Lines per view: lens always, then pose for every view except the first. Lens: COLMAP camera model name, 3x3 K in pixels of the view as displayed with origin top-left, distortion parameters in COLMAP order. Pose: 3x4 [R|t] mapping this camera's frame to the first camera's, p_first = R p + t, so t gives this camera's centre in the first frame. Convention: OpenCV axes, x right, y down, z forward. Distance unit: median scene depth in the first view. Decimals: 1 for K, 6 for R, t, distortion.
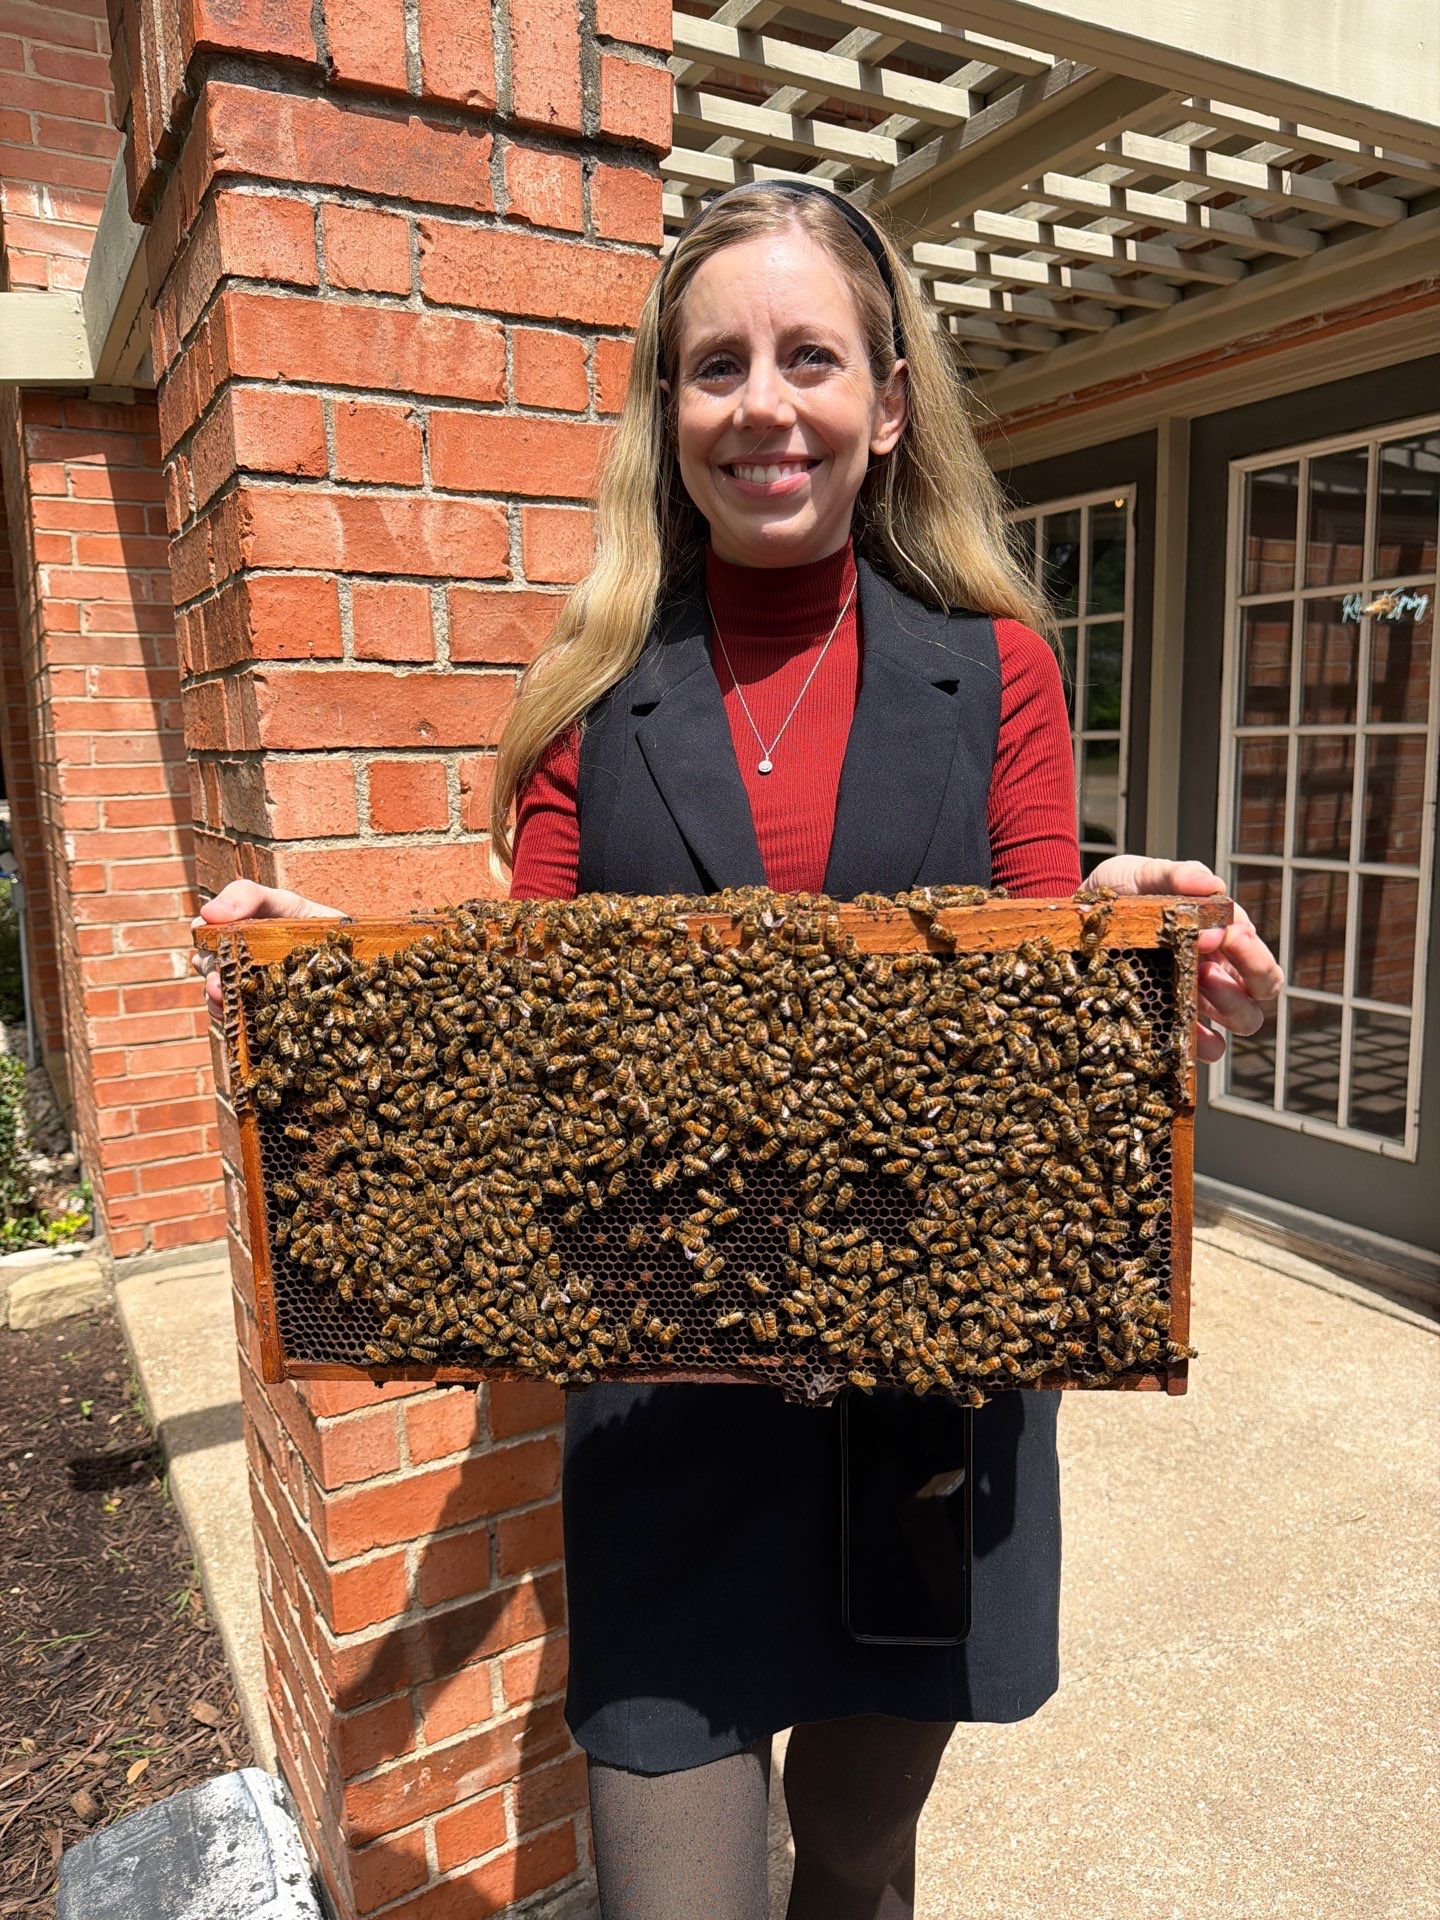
lens RADIAL K [[1354.3, 0, 720.0], [0, 1354.3, 960.0], [0, 0, 1]] dist [0.004031, -0.013144]
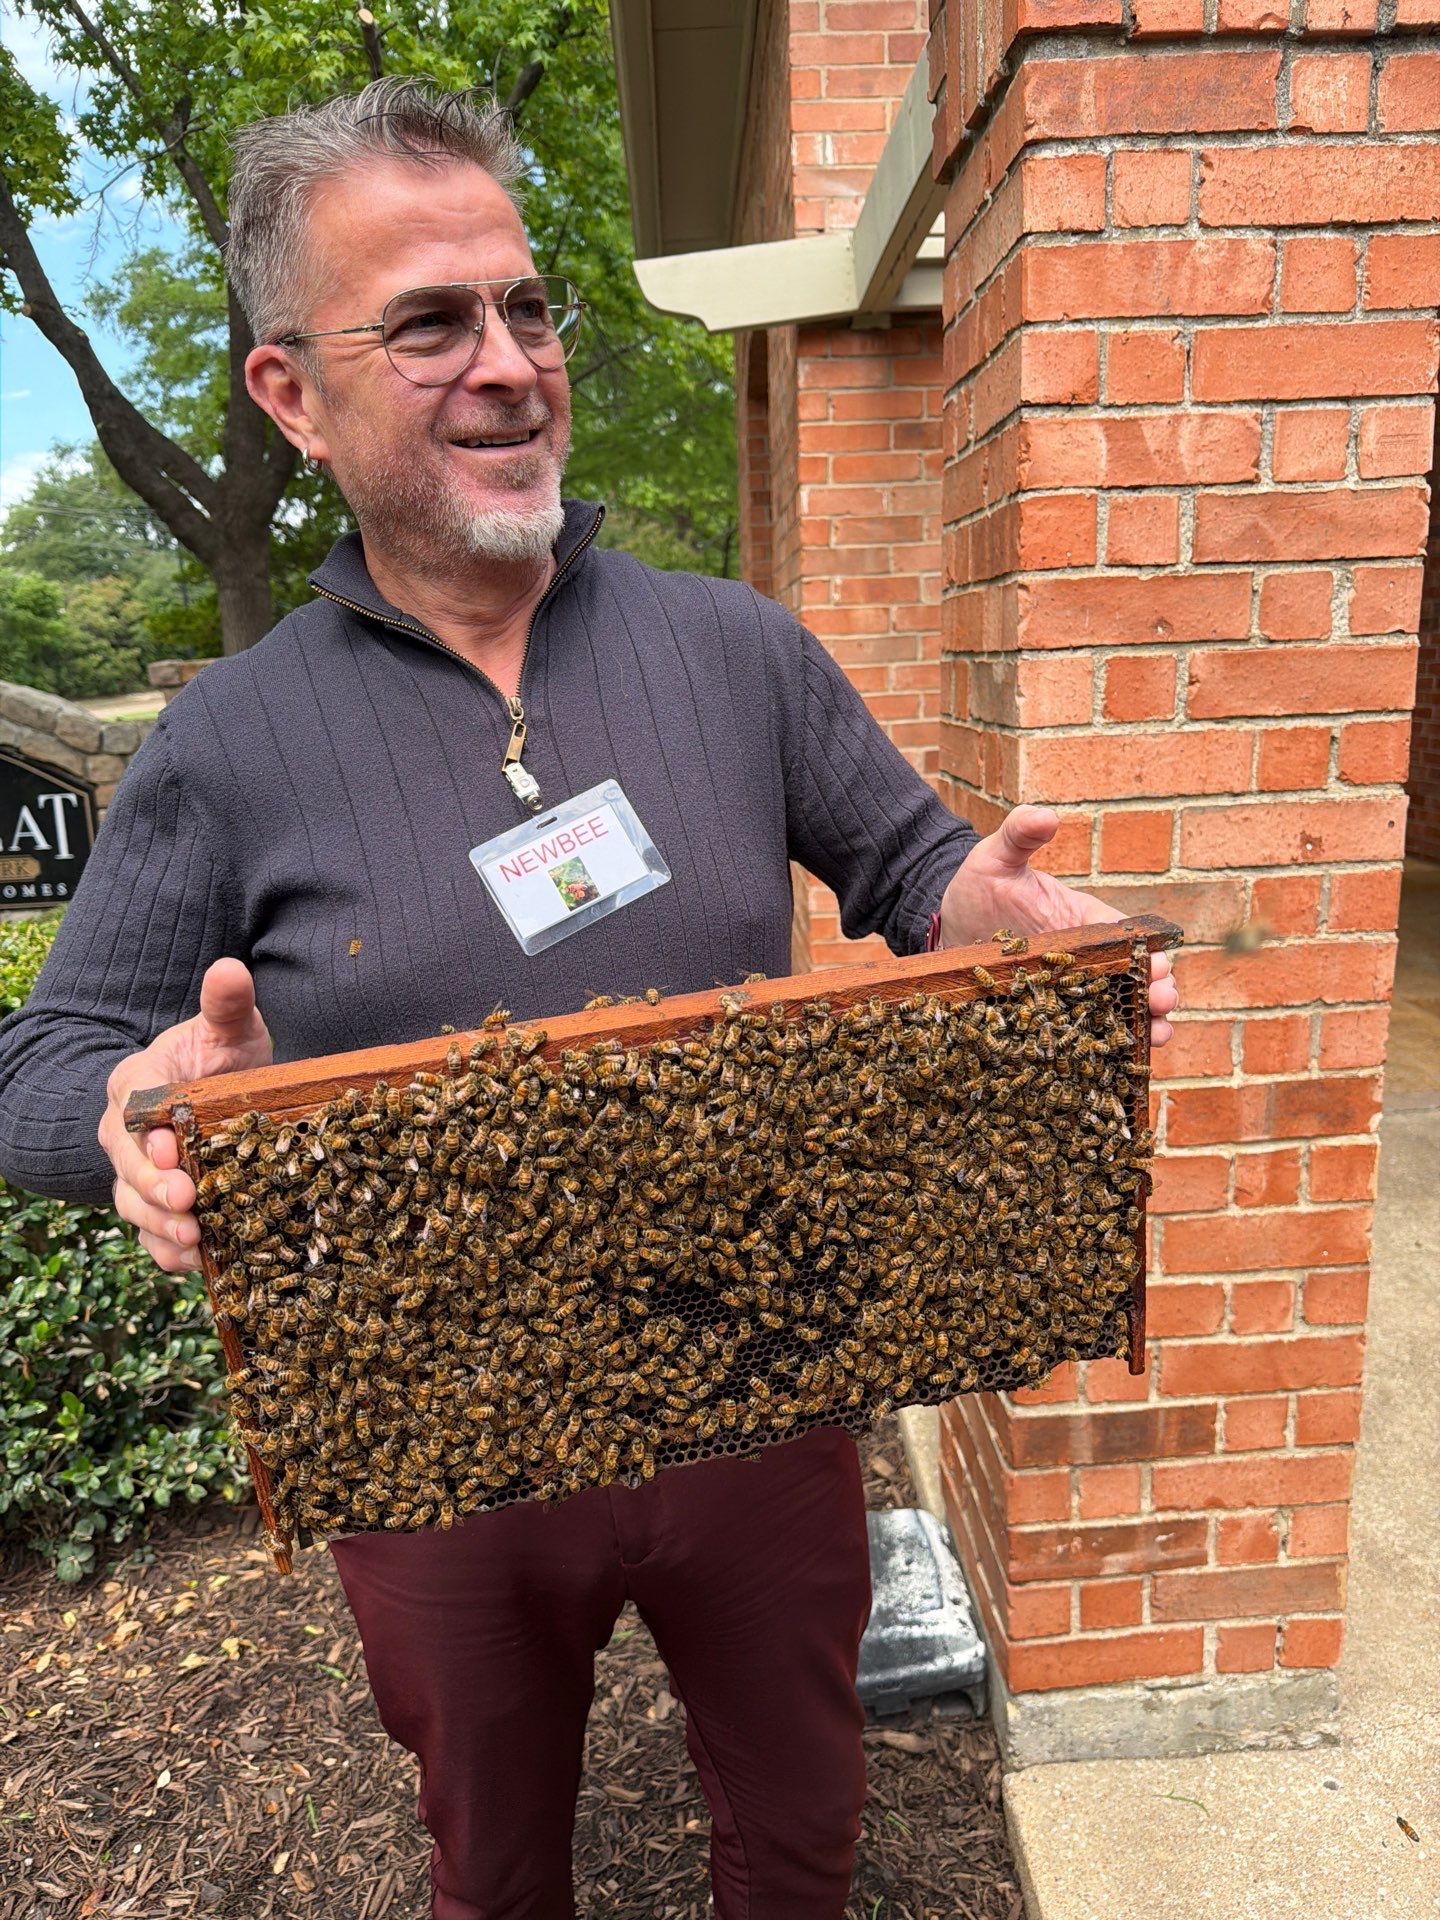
lens RADIAL K [[1354.3, 0, 720.0], [0, 1354.3, 960.0], [0, 0, 1]] dist [0.004031, -0.013144]
pose [[0.882423, 0.096819, -0.460386, -0.002136], [-0.062908, 0.994089, 0.088480, 0.024494], [0.466232, -0.049115, 0.883298, -0.161326]]
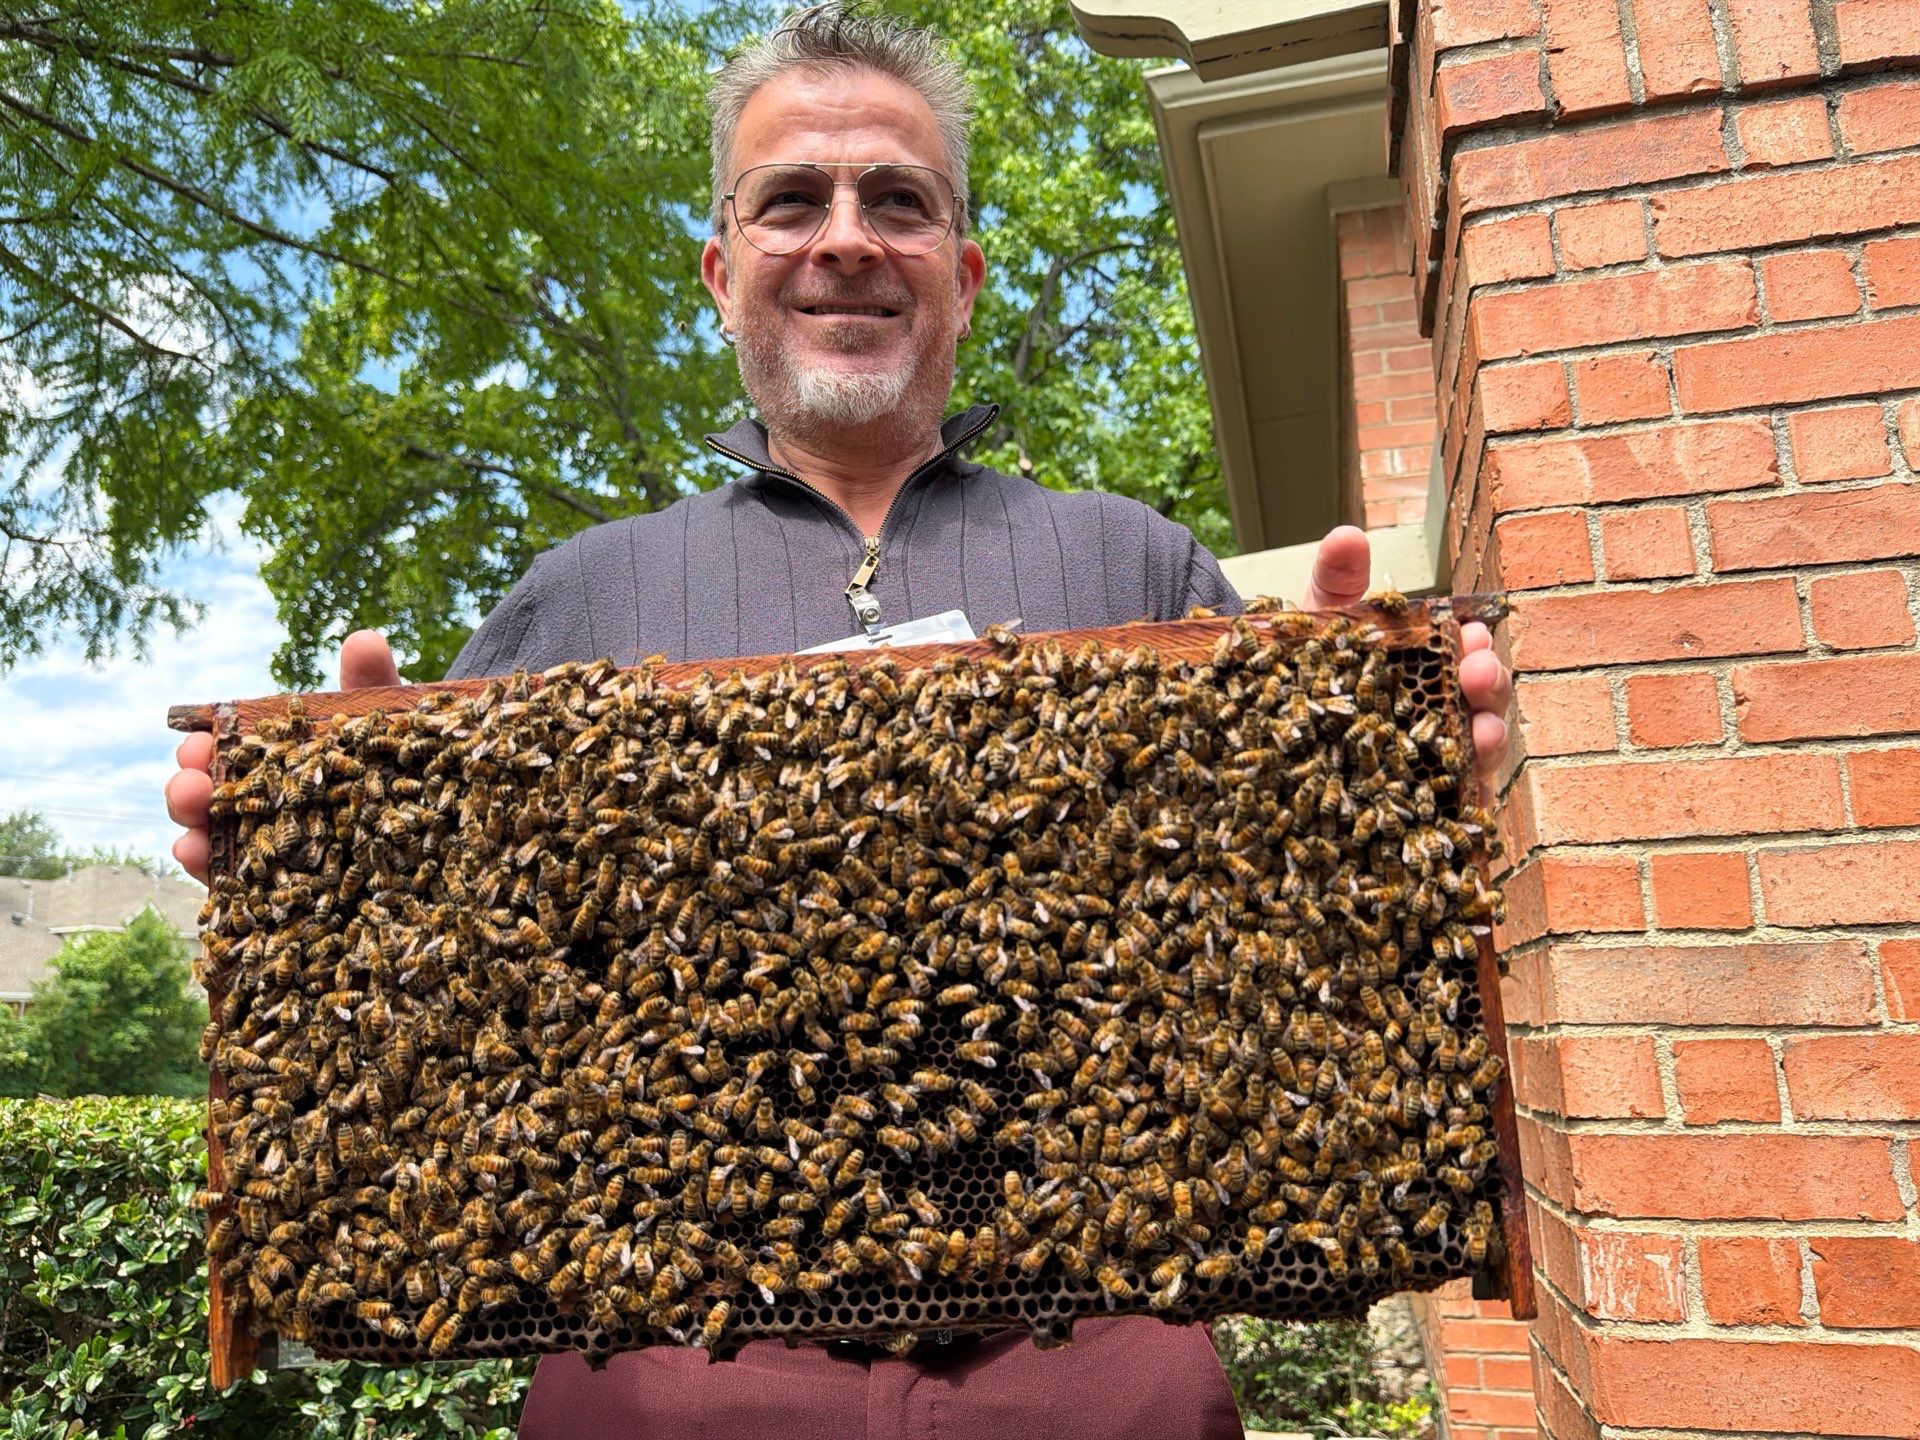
lens RADIAL K [[1360.8, 0, 957.2], [0, 1360.8, 726.0], [0, 0, 1]] dist [-0.002239, -0.008774]
pose [[0.706848, -0.147614, -0.691792, 0.072717], [-0.119997, 0.938786, -0.322927, 0.262182], [0.697113, 0.311273, 0.645866, 0.039685]]
